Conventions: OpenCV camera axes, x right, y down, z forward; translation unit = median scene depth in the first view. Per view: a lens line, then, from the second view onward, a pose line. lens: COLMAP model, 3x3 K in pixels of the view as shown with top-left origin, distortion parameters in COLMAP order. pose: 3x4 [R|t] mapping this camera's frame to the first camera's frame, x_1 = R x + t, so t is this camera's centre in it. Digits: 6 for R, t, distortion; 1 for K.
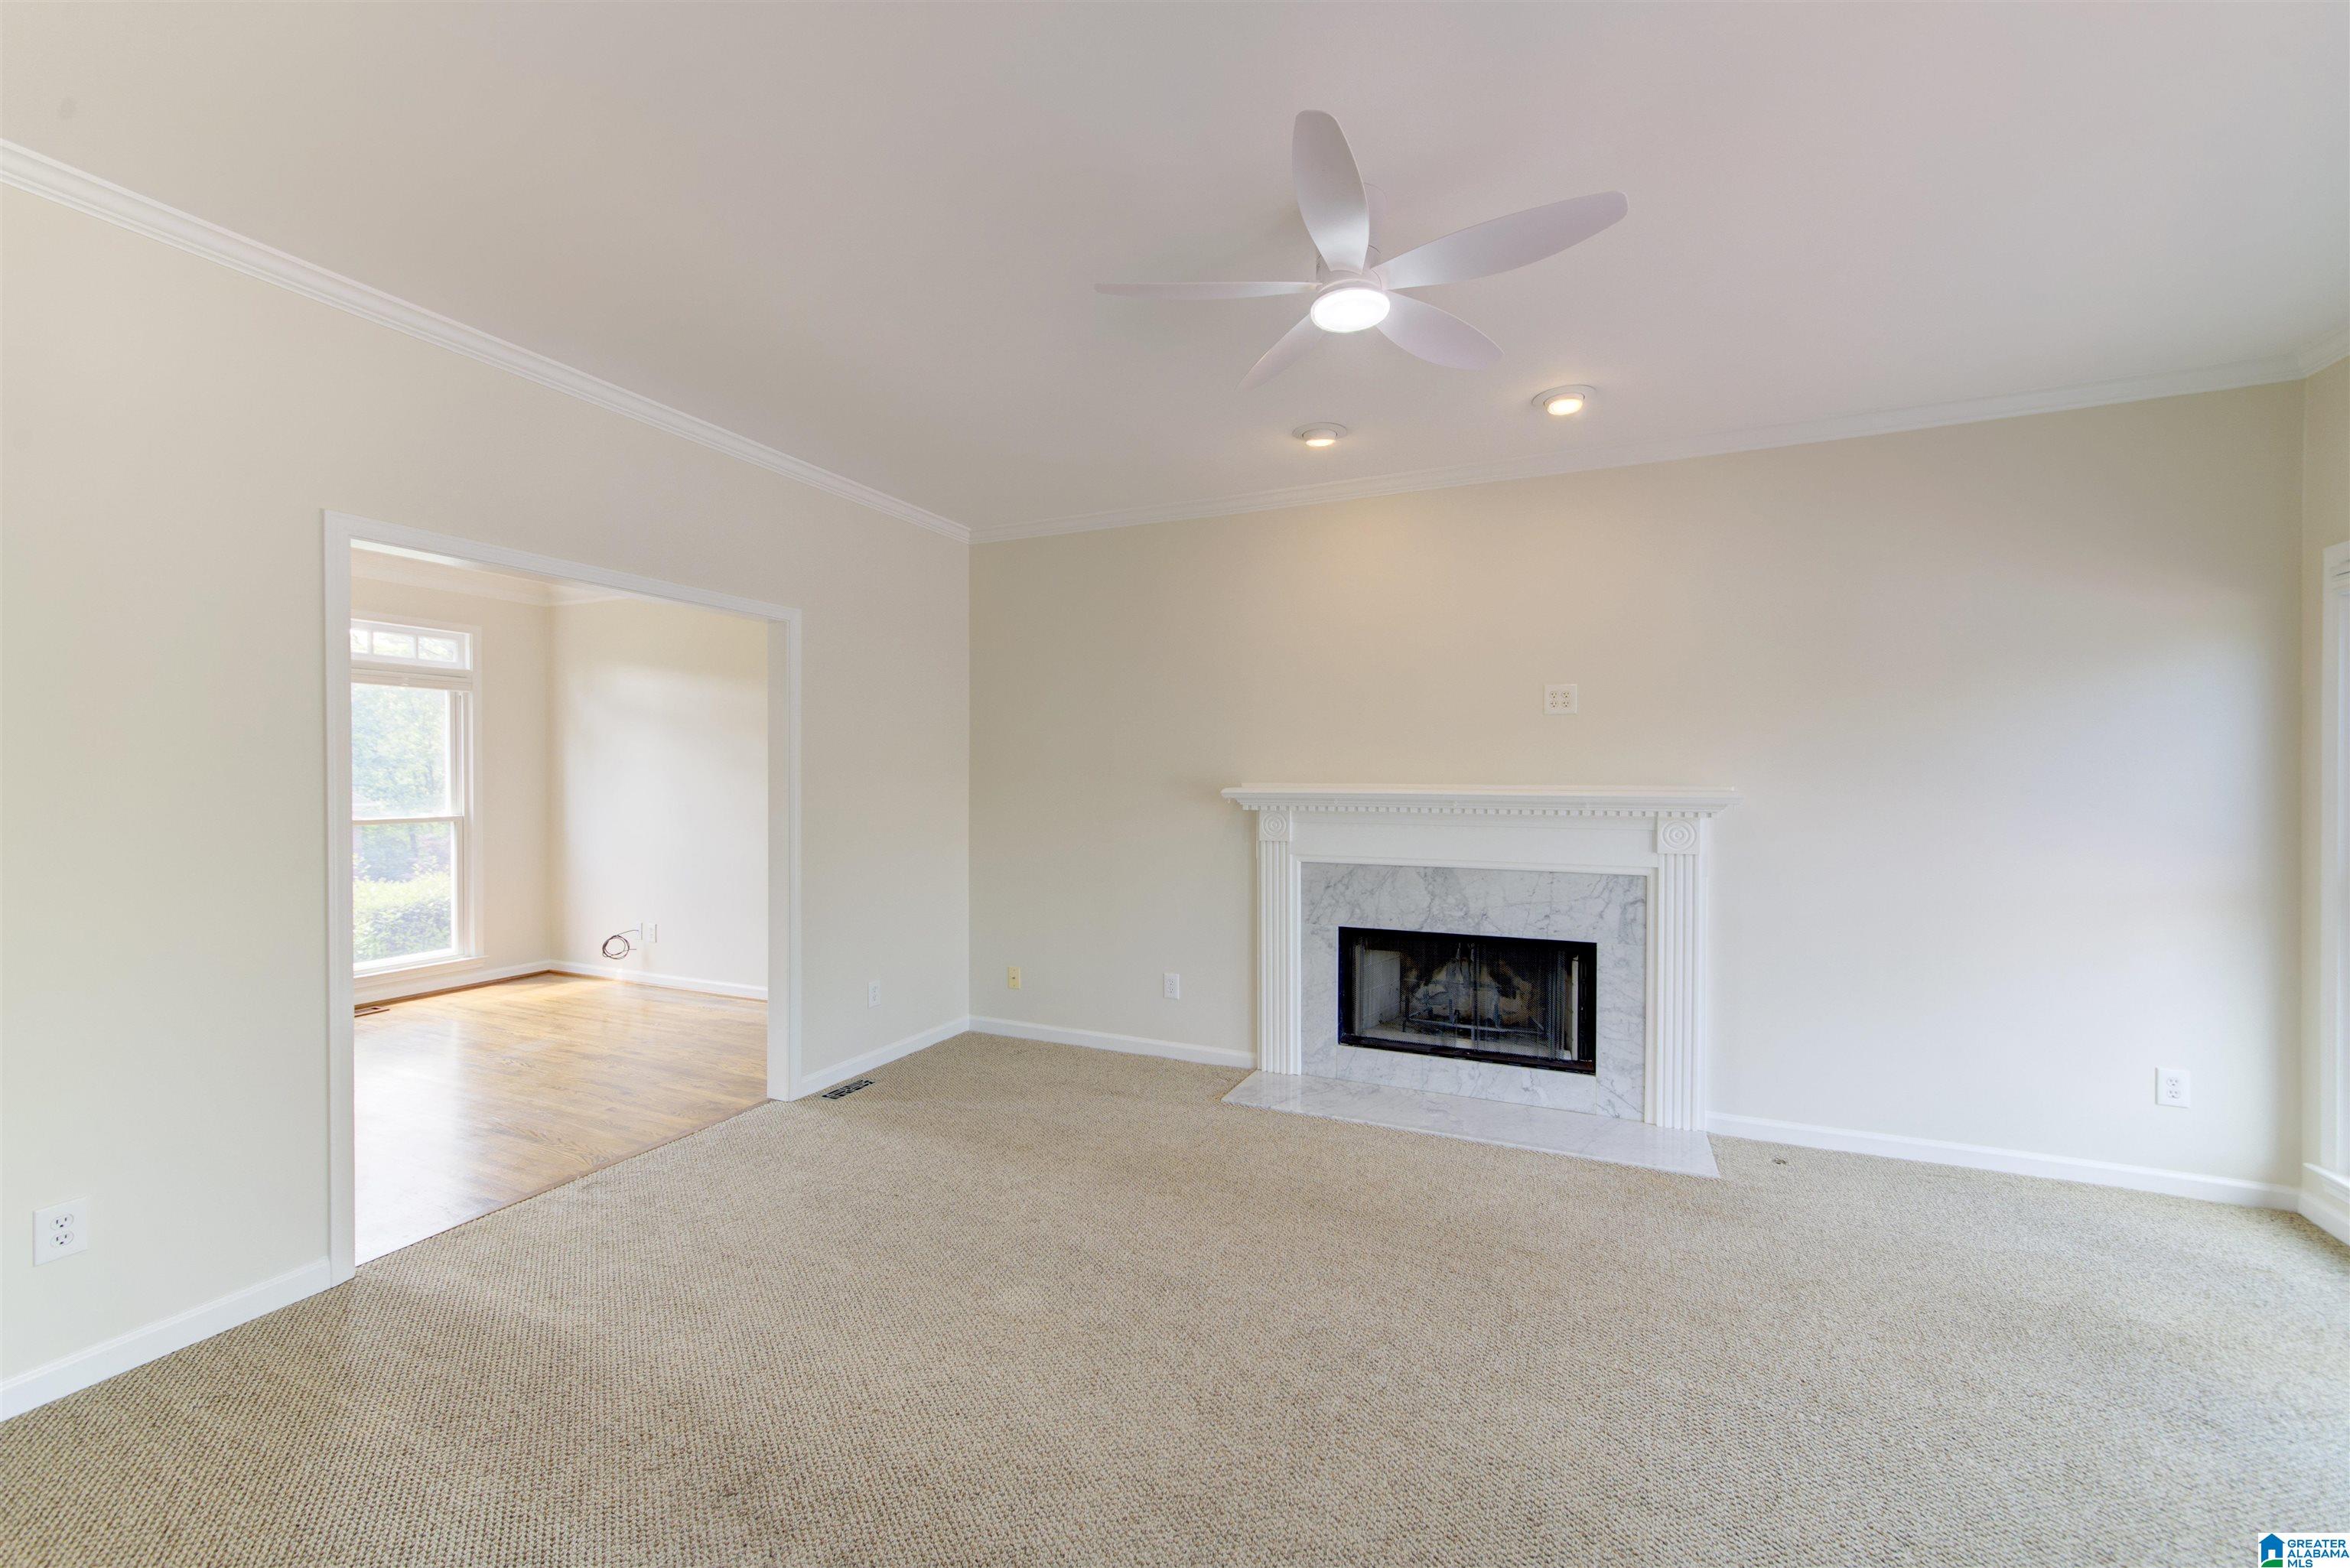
lens RADIAL K [[948.4, 0, 1121.2], [0, 948.4, 785.8], [0, 0, 1]] dist [-0.002933, -0.000905]
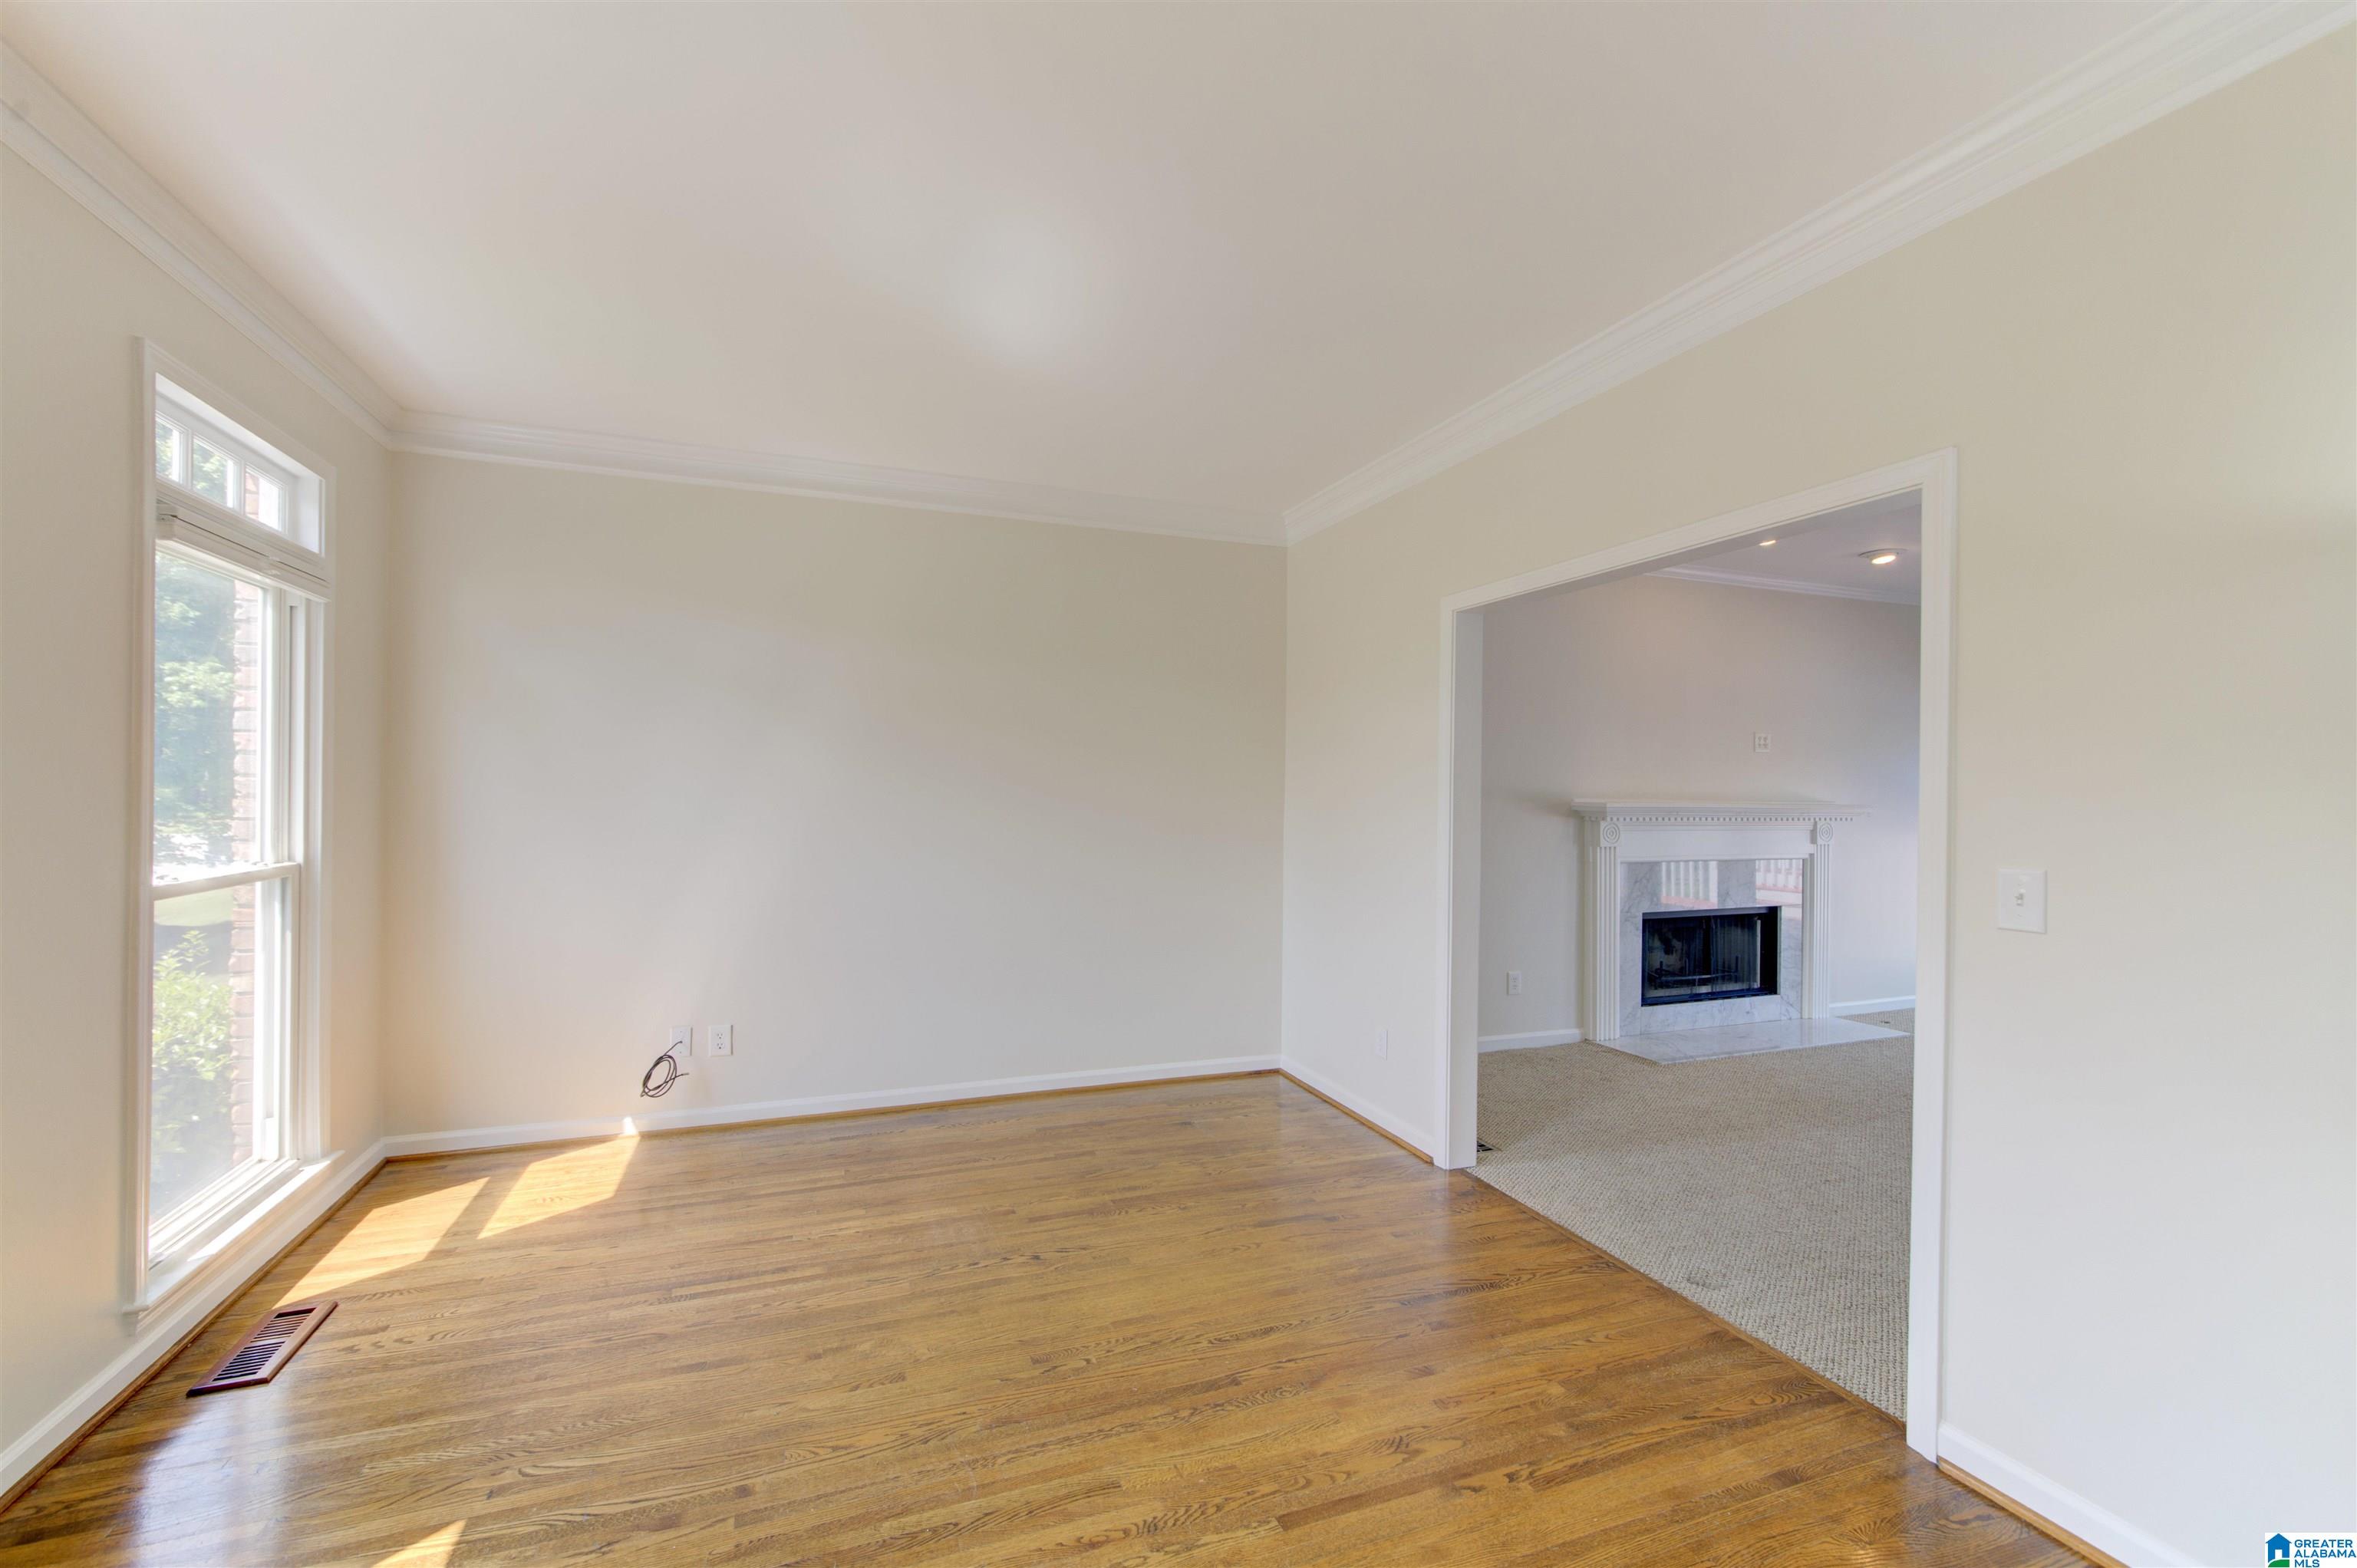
lens RADIAL K [[961.0, 0, 1138.6], [0, 961.0, 790.5], [0, 0, 1]] dist [0.002279, -0.000196]
pose [[0.699633, 0.008474, 0.714453, -1.225954], [-0.000697, 0.999937, -0.011177, -0.000008], [-0.714502, 0.007321, 0.699595, 0.614287]]
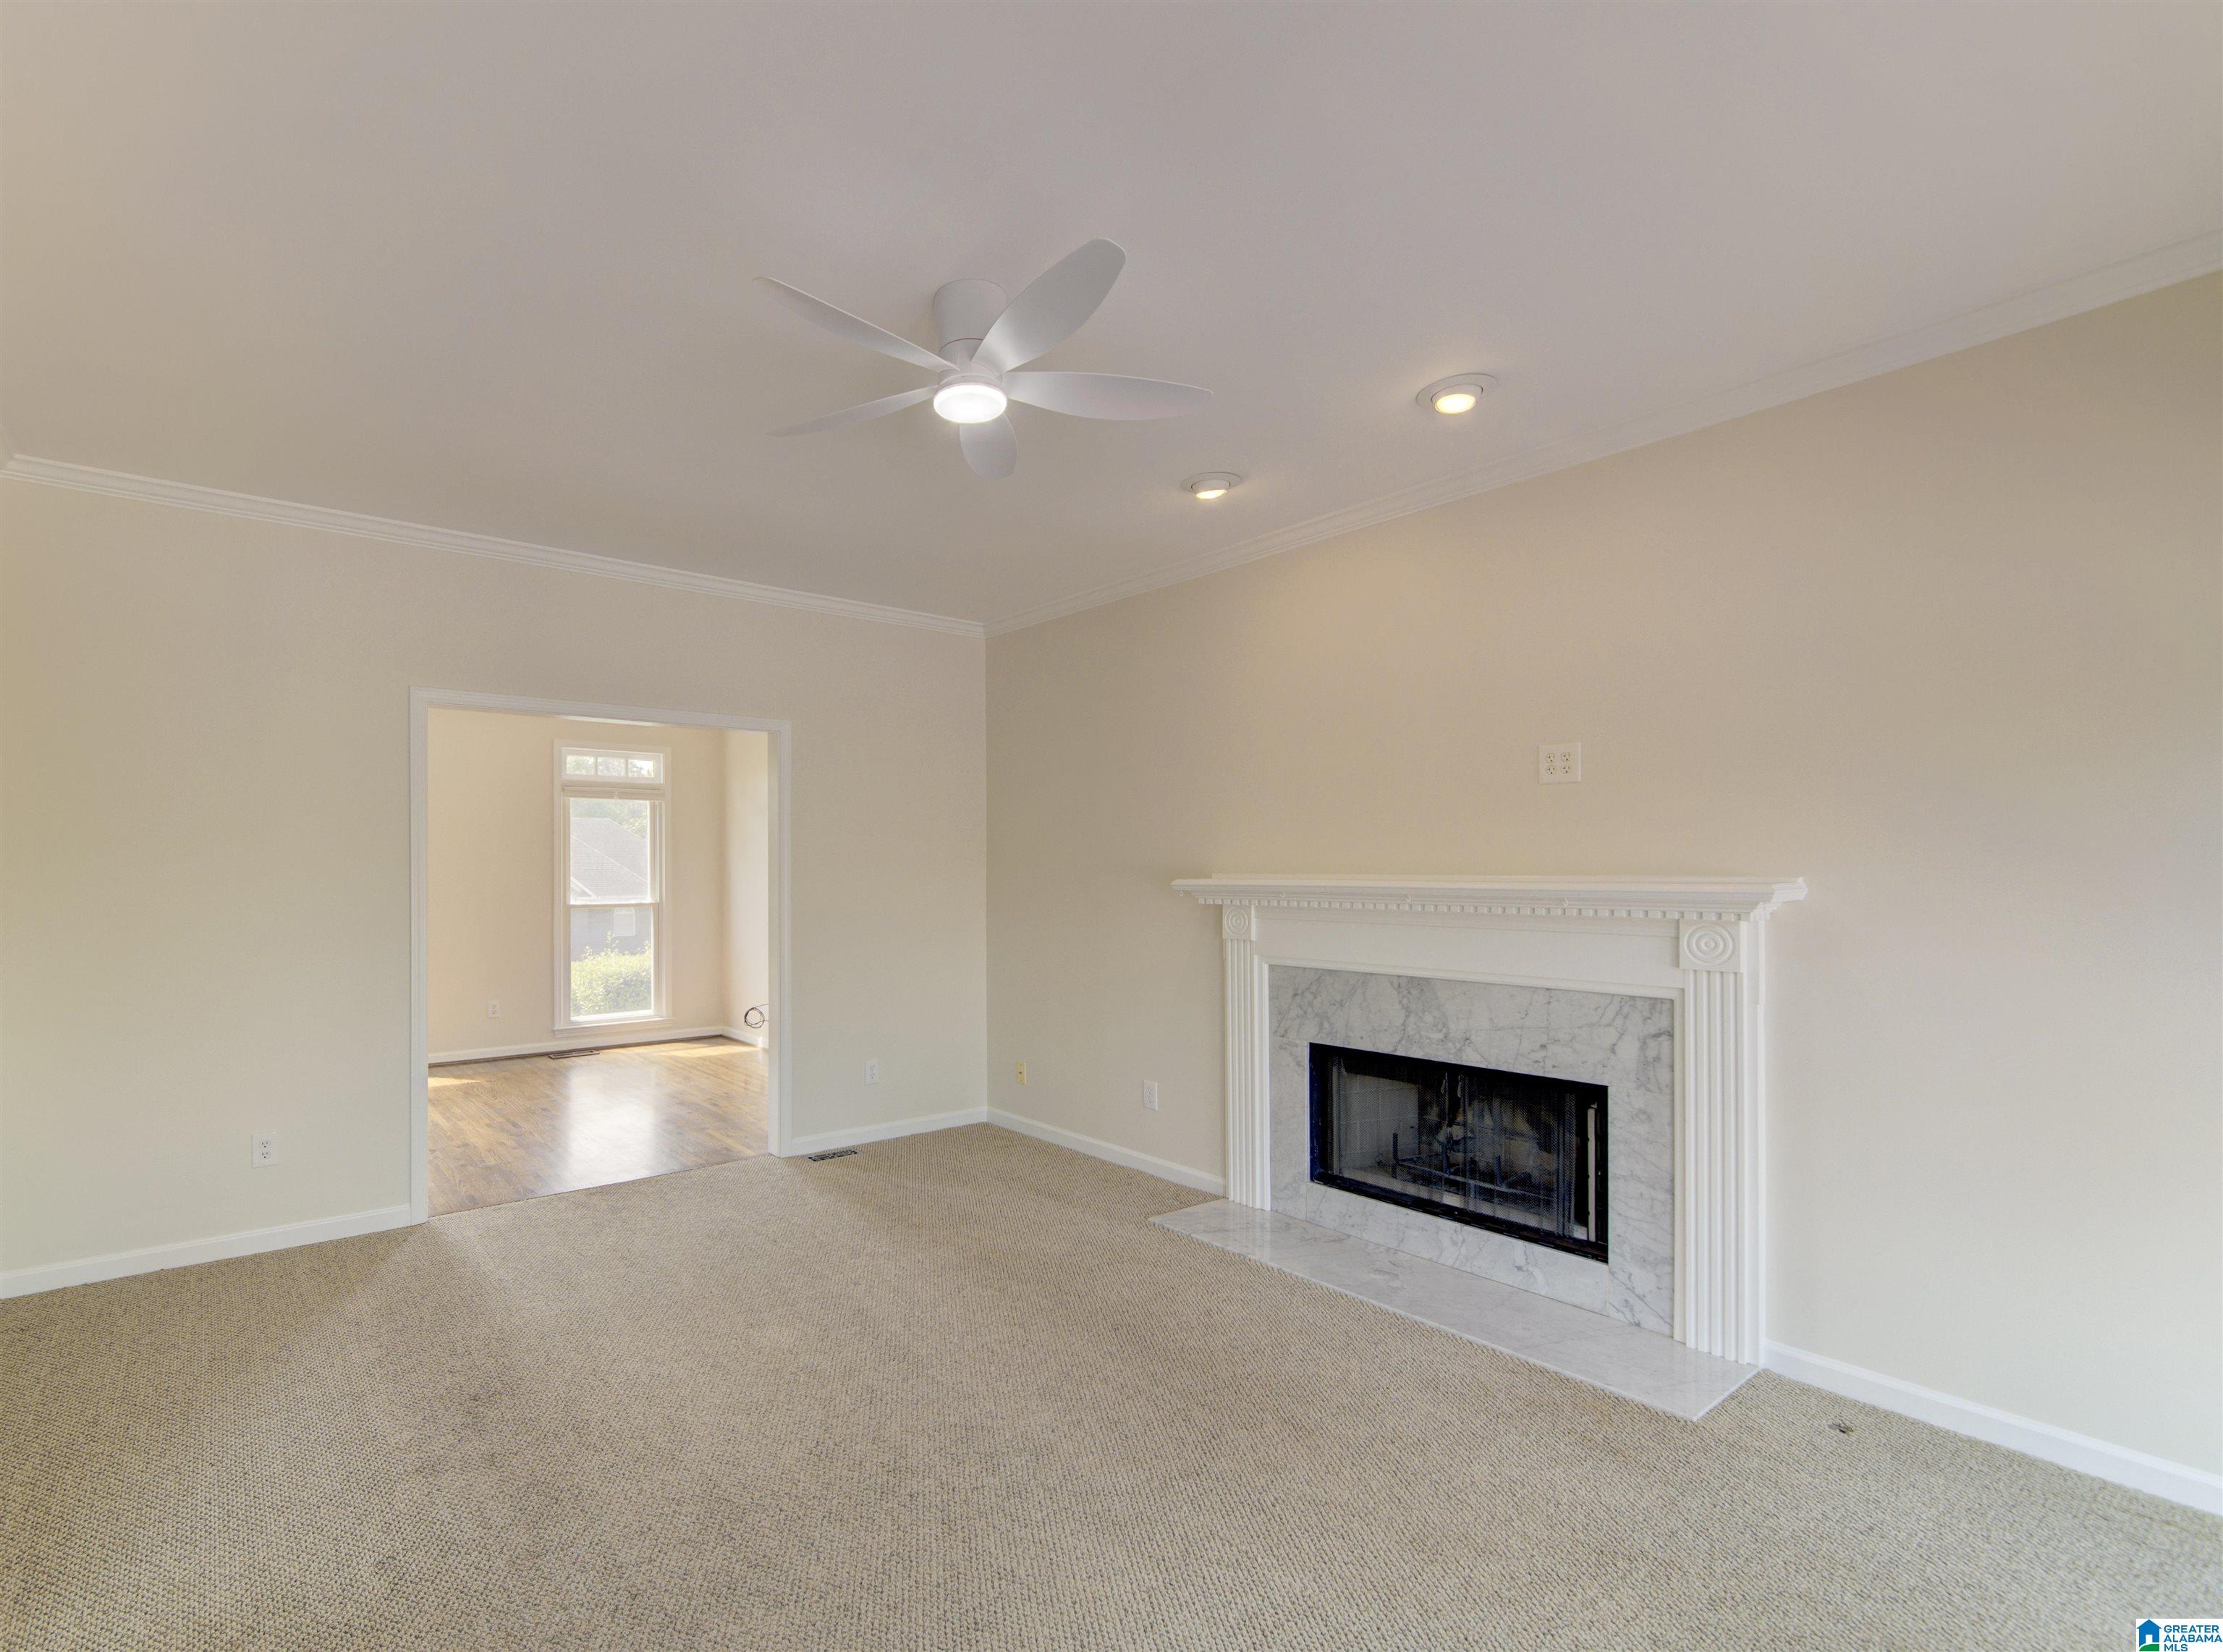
lens RADIAL K [[1003.5, 0, 872.6], [0, 1003.5, 869.9], [0, 0, 1]] dist [-0.005502, -0.000704]
pose [[0.867479, -0.001052, -0.497473, 0.360954], [-0.005934, 0.999905, -0.012463, 0.007673], [0.497439, 0.013763, 0.867390, 0.021883]]
